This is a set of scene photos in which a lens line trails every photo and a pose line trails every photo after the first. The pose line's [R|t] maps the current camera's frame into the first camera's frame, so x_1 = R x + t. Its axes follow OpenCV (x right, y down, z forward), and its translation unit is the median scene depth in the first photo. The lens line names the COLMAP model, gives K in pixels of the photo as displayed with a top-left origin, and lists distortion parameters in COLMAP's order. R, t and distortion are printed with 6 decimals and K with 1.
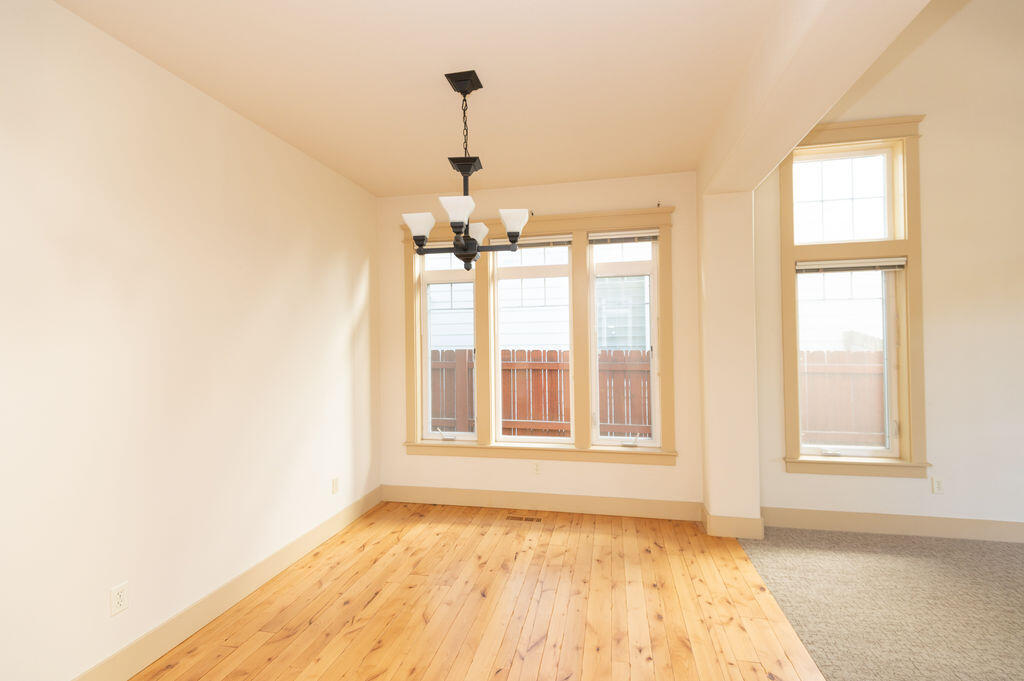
lens RADIAL K [[456.3, 0, 513.6], [0, 456.3, 338.4], [0, 0, 1]] dist [0.049281, -0.028675]
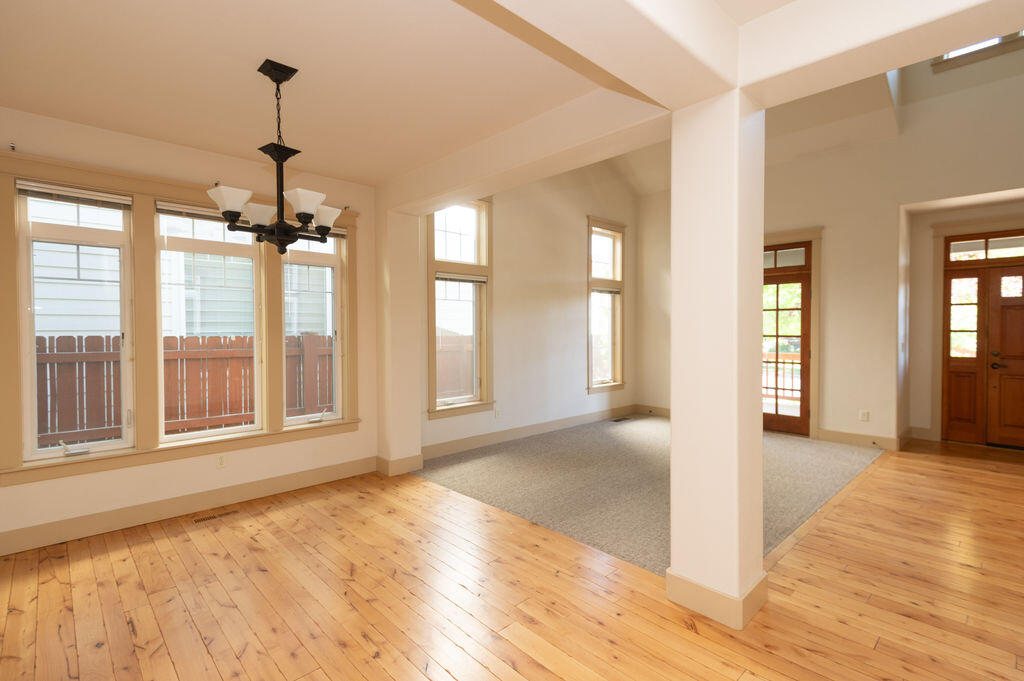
lens RADIAL K [[485.5, 0, 512.0], [0, 485.5, 340.5], [0, 0, 1]] dist [0.000284, -0.000560]
pose [[0.566876, -0.010328, 0.823738, -0.484266], [-0.013275, 0.999677, 0.021669, 0.010480], [-0.823696, -0.023219, 0.566556, -0.040902]]
